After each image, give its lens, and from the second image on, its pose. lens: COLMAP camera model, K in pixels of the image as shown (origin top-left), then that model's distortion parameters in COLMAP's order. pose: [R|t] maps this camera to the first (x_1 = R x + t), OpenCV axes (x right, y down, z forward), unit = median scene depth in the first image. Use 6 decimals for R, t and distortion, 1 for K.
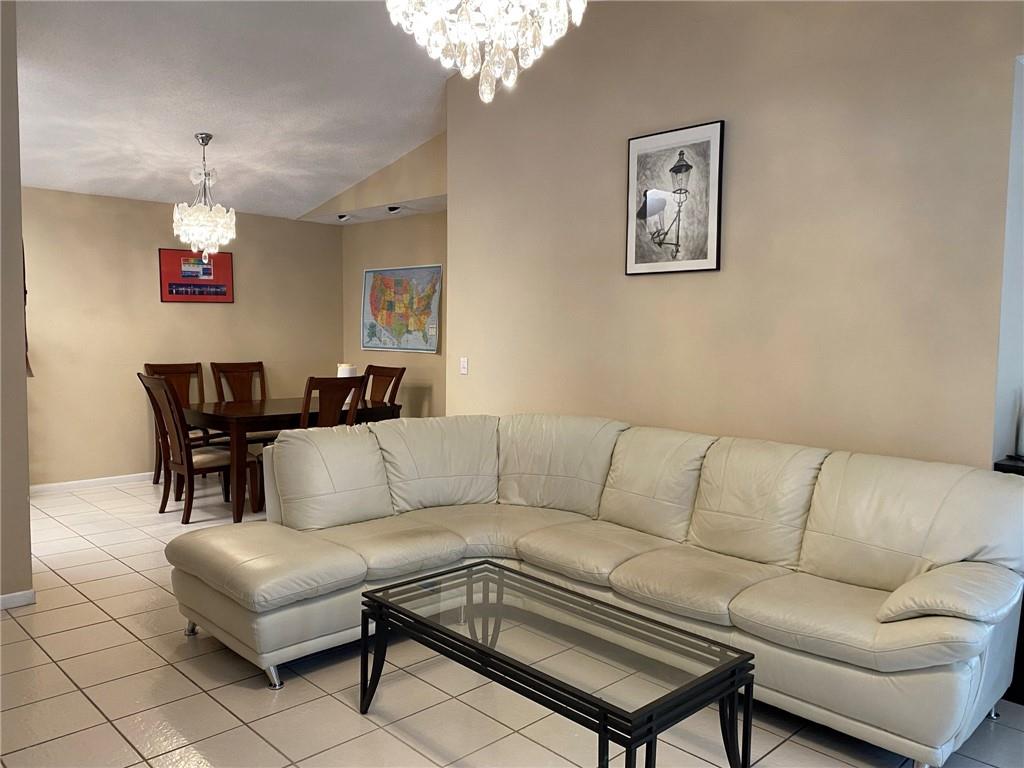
lens RADIAL K [[780.1, 0, 518.3], [0, 780.1, 389.8], [0, 0, 1]] dist [0.026527, -0.040876]
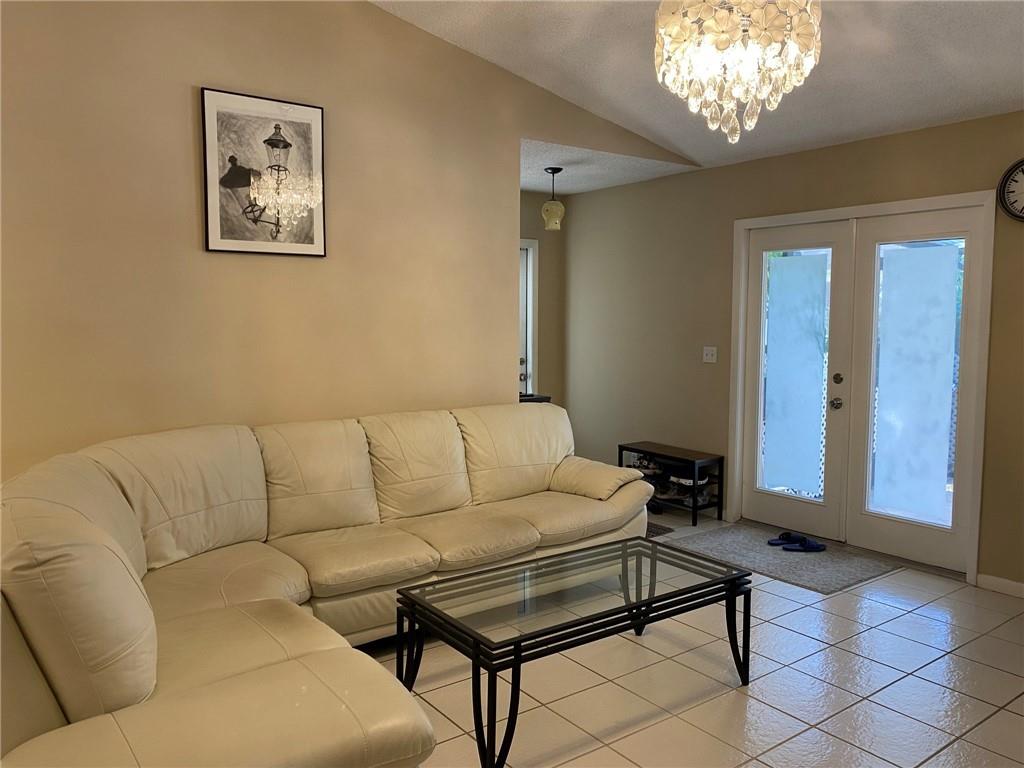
lens RADIAL K [[780.1, 0, 517.0], [0, 780.1, 373.6], [0, 0, 1]] dist [0.026527, -0.040876]
pose [[0.127627, -0.092803, 0.987471, -0.606671], [0.079350, 0.993377, 0.083102, -0.056134], [-0.988643, 0.067749, 0.134145, 0.527390]]
